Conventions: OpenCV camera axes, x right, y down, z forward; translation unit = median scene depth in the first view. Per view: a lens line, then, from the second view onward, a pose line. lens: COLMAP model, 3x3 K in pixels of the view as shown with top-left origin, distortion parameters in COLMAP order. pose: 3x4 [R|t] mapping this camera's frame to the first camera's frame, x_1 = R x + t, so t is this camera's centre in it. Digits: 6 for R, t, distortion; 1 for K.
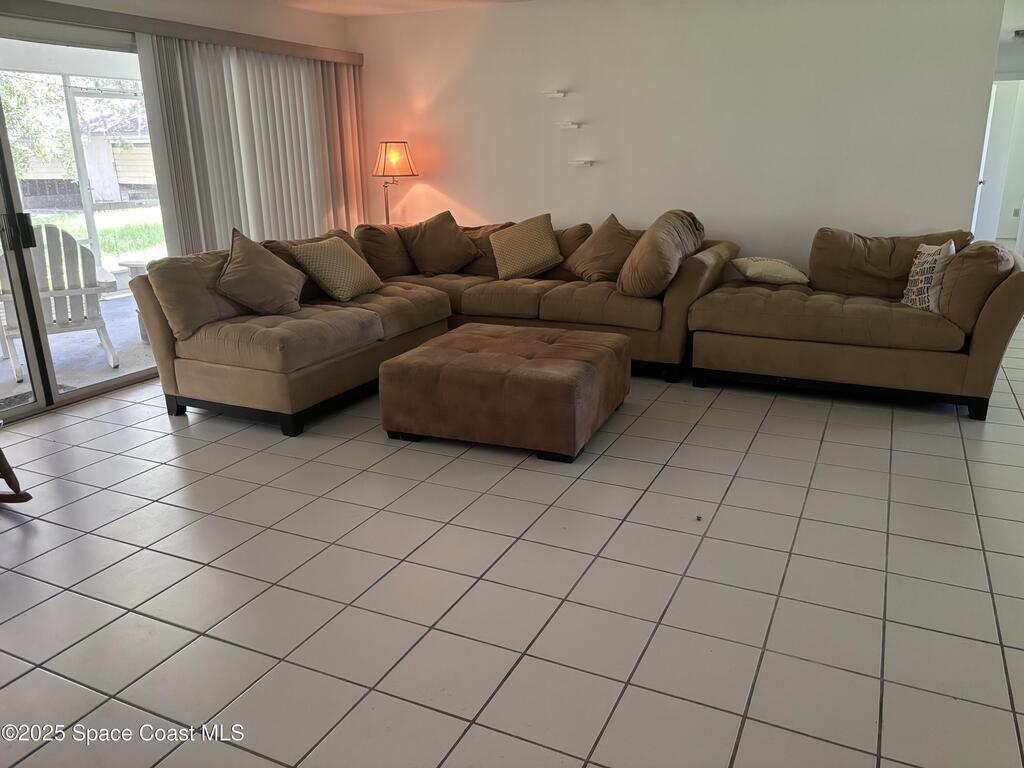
lens RADIAL K [[776.9, 0, 512.0], [0, 776.9, 384.0], [0, 0, 1]] dist [0.008399, -0.002893]
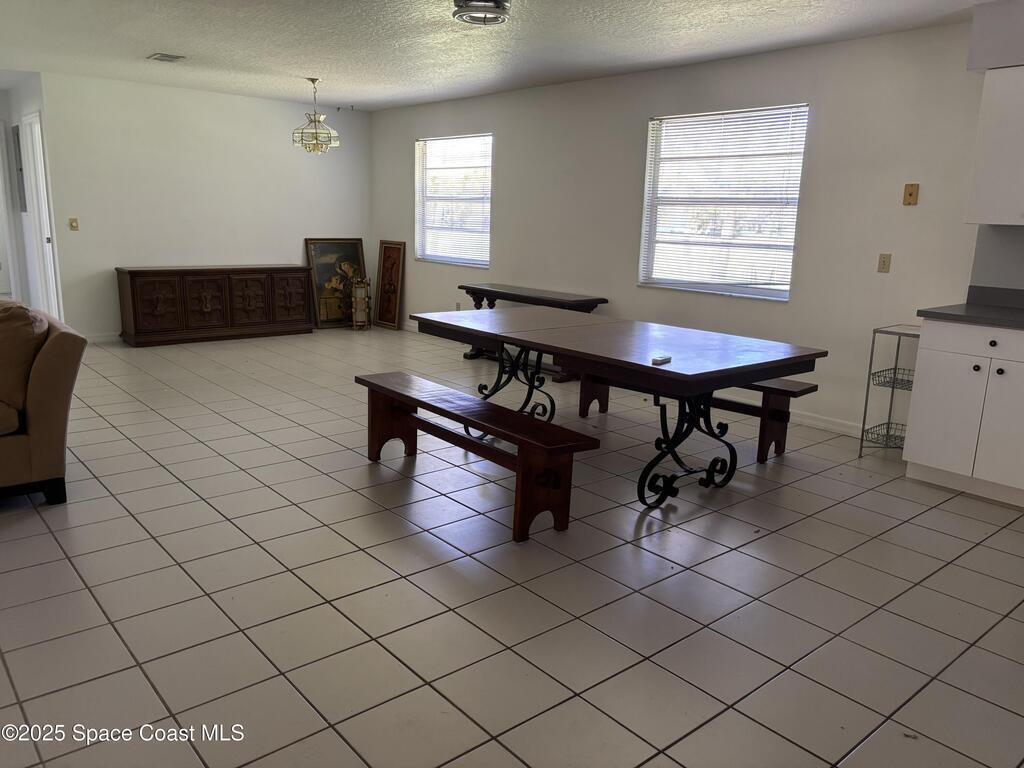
lens RADIAL K [[776.9, 0, 512.0], [0, 776.9, 384.0], [0, 0, 1]] dist [0.008399, -0.002893]
pose [[0.401188, -0.167657, 0.900522, 0.038115], [0.229132, 0.970221, 0.078554, -0.030847], [-0.886875, 0.174824, 0.427656, 0.138957]]
